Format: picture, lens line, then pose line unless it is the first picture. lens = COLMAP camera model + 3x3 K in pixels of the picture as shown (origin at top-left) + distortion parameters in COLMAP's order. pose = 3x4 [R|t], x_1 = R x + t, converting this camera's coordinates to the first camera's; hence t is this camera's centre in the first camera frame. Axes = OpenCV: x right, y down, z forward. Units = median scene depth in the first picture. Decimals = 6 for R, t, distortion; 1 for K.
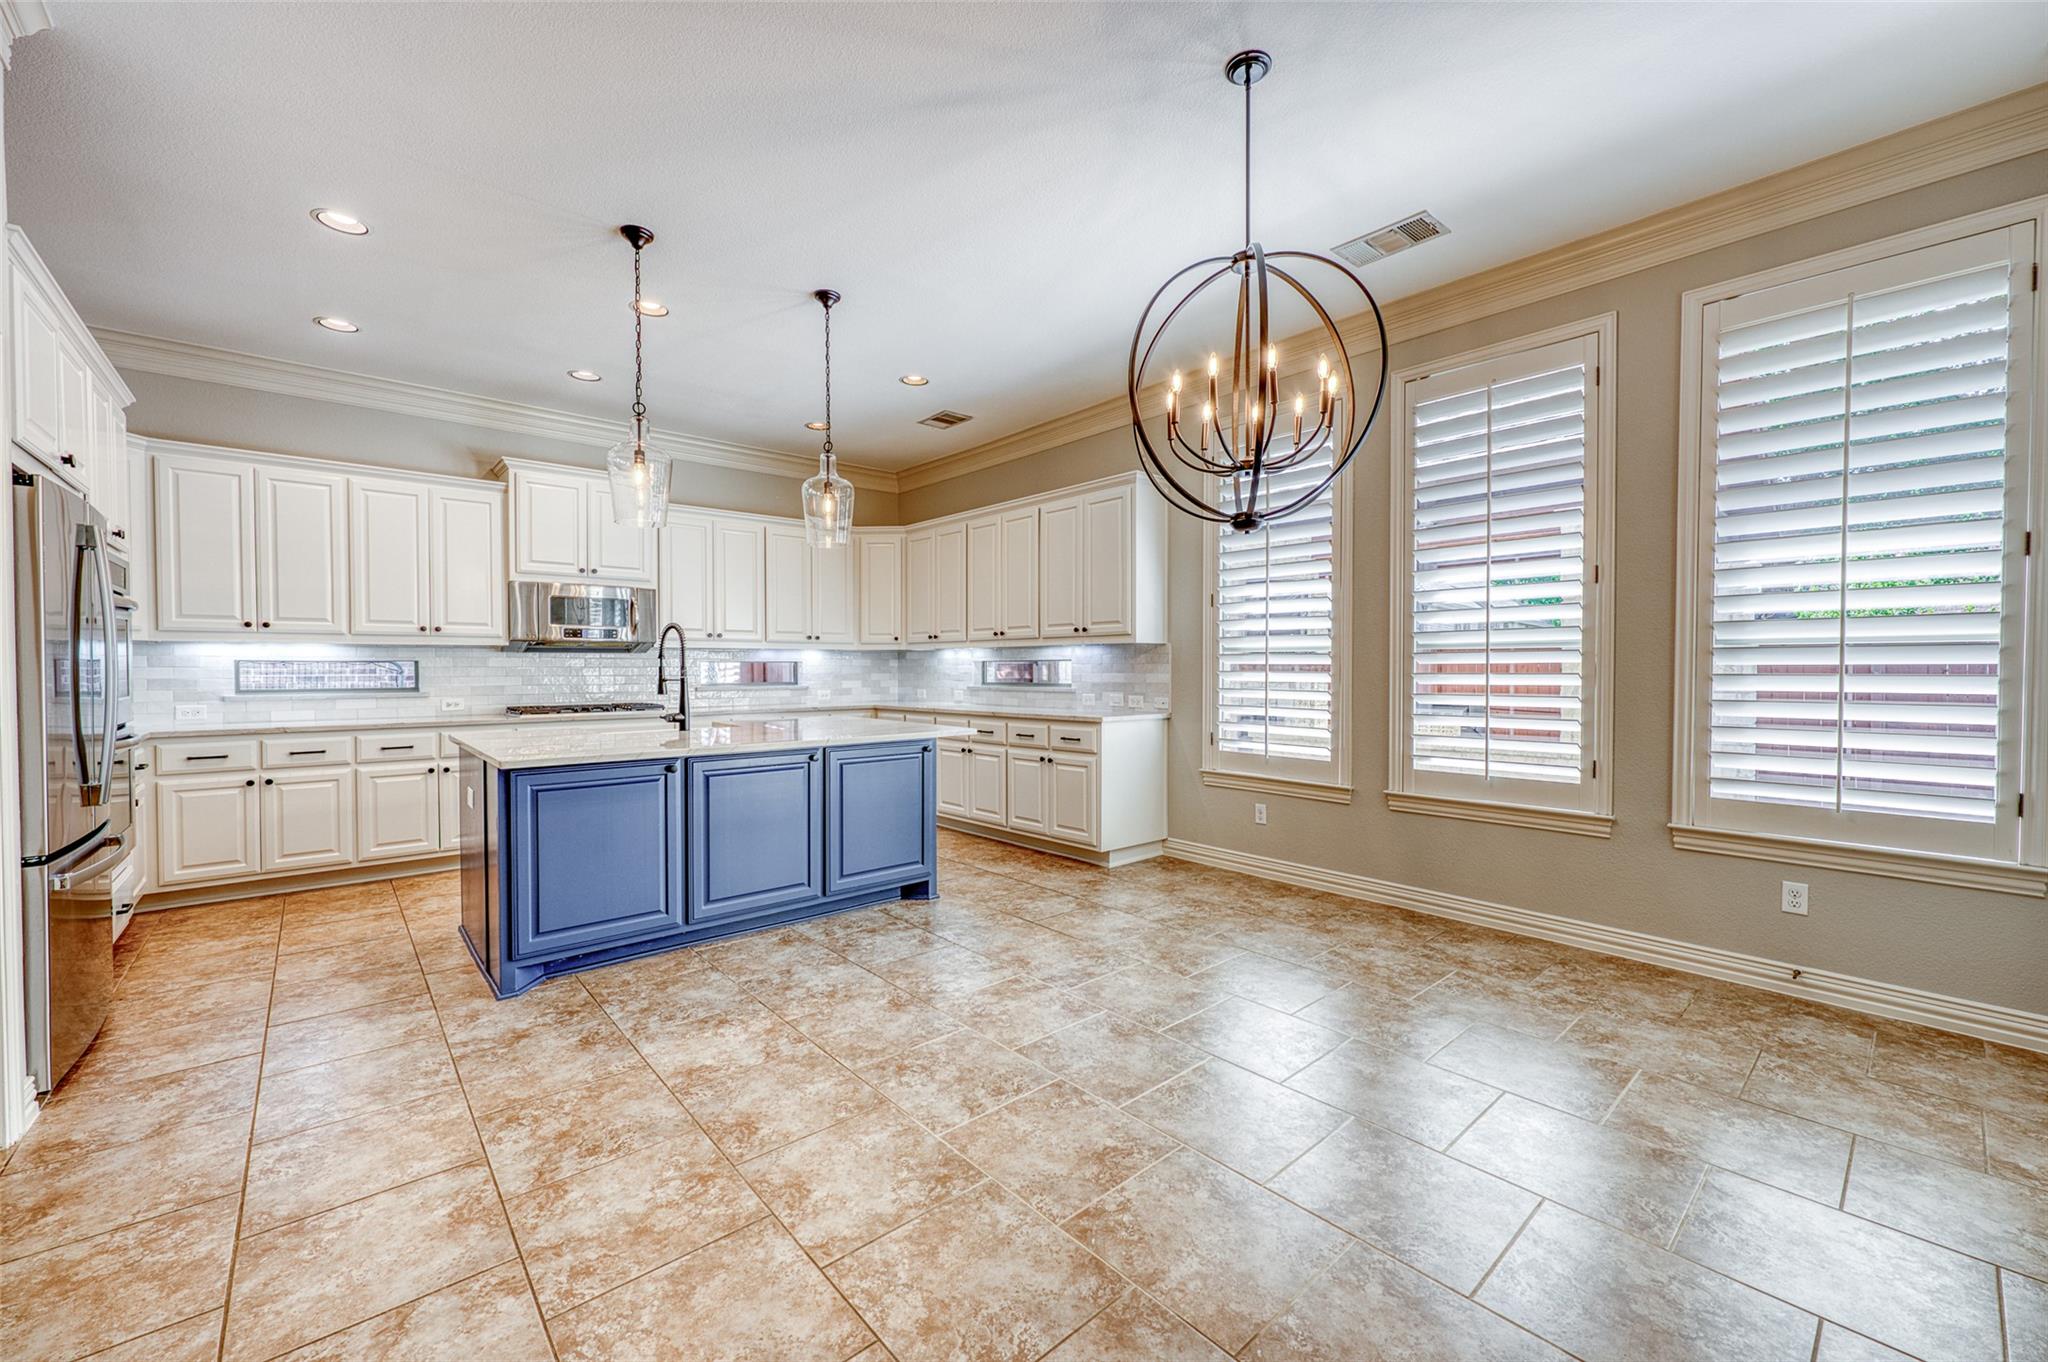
lens RADIAL K [[811.3, 0, 1022.6], [0, 811.3, 677.1], [0, 0, 1]] dist [0.000743, -0.000077]
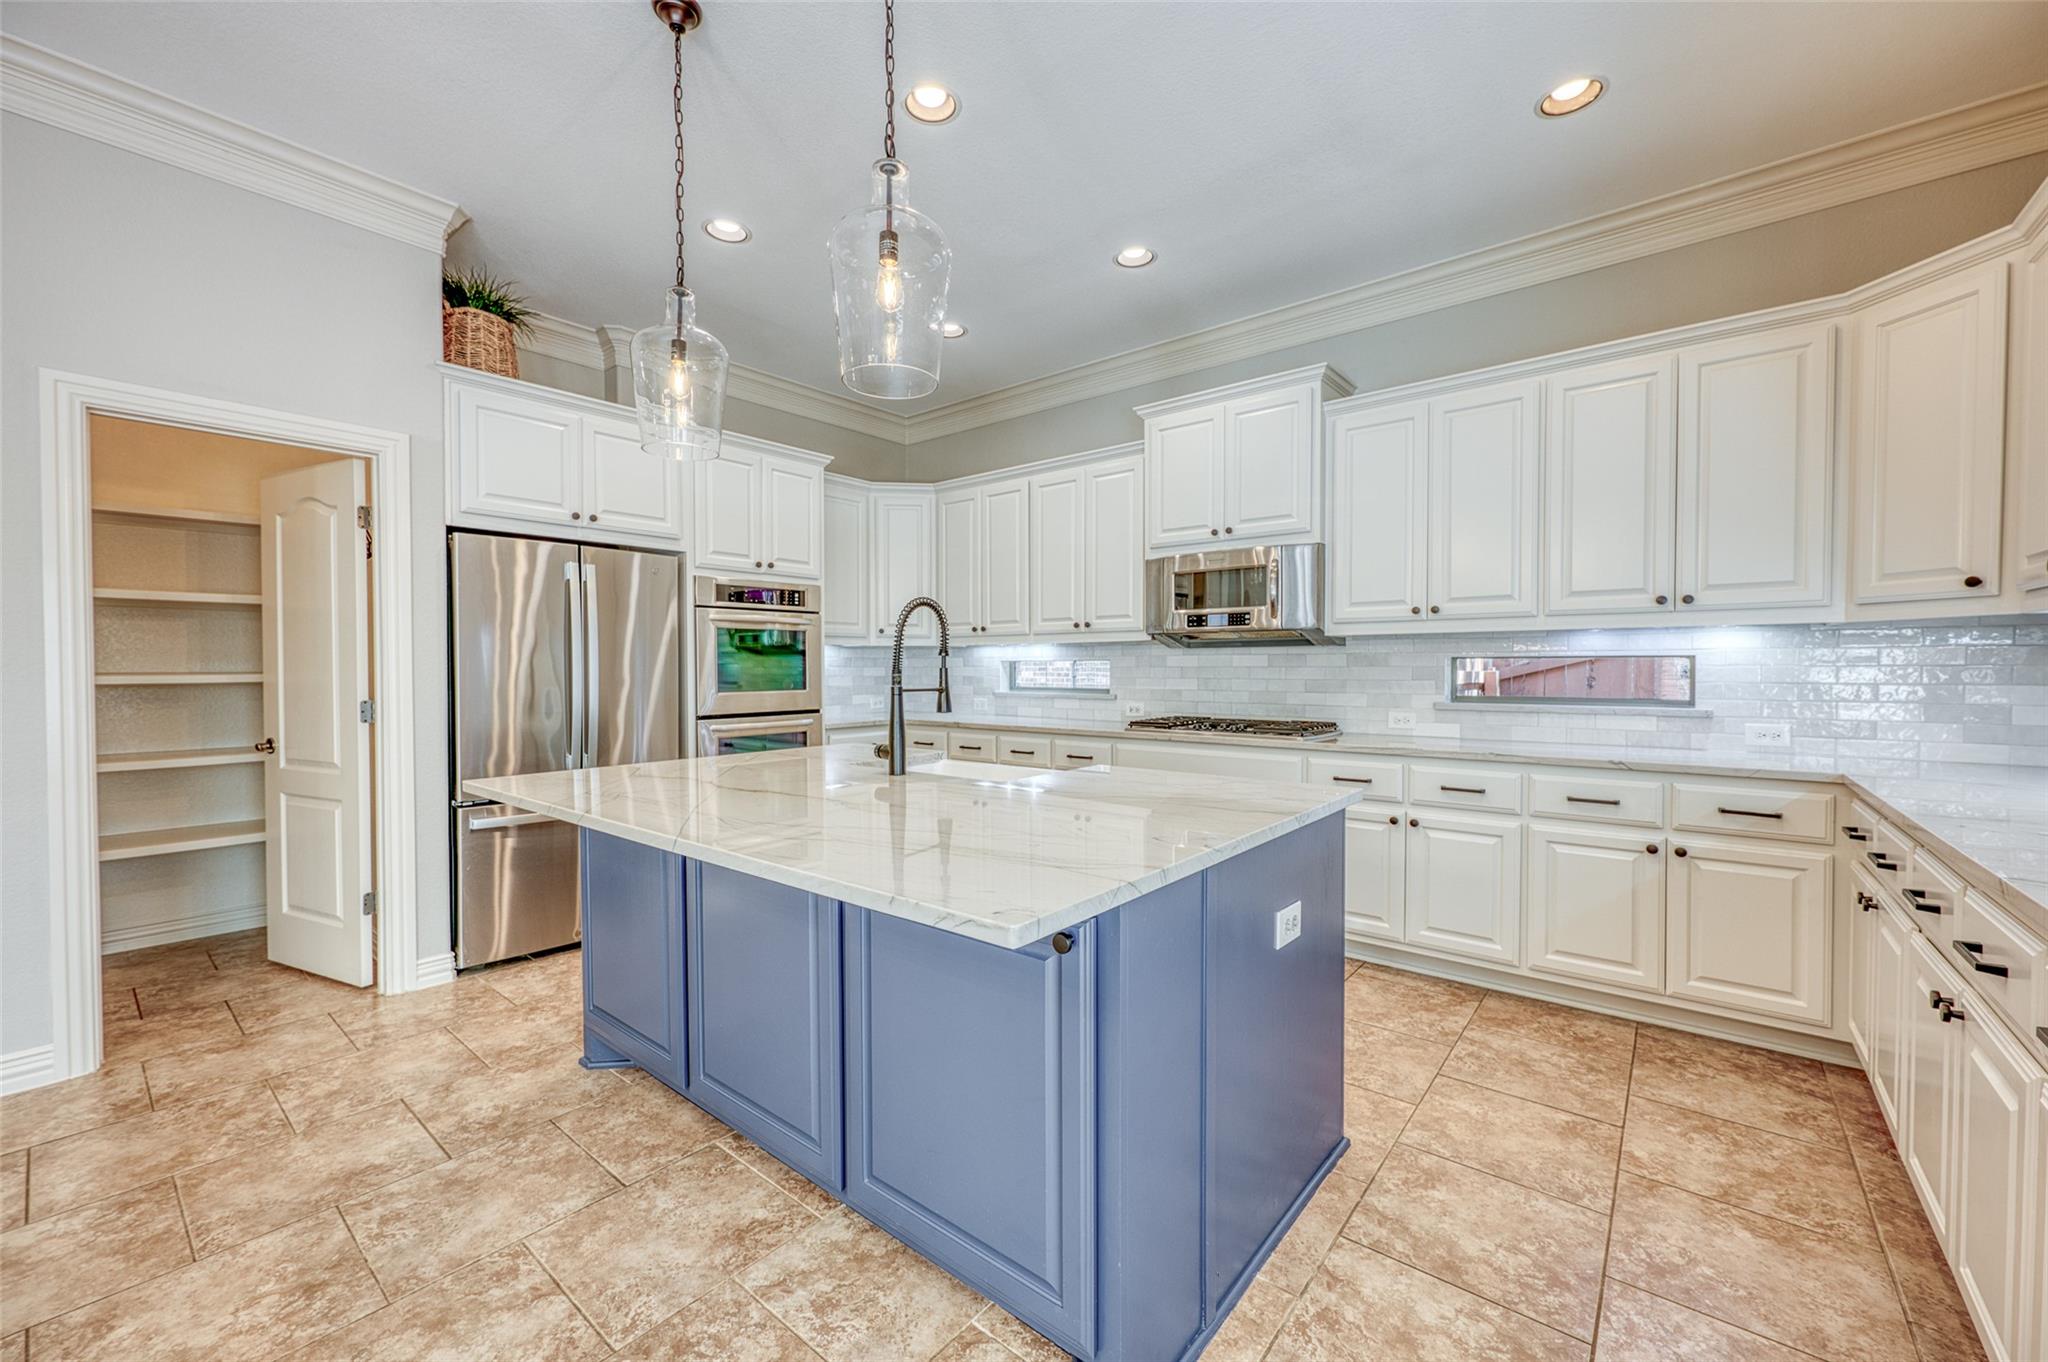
lens RADIAL K [[811.3, 0, 1023.7], [0, 811.3, 686.1], [0, 0, 1]] dist [0.000743, -0.000077]
pose [[0.165421, 0.022975, -0.985955, 0.192967], [-0.014456, 0.999678, 0.020869, -0.011302], [0.986117, 0.010801, 0.165700, 1.019875]]
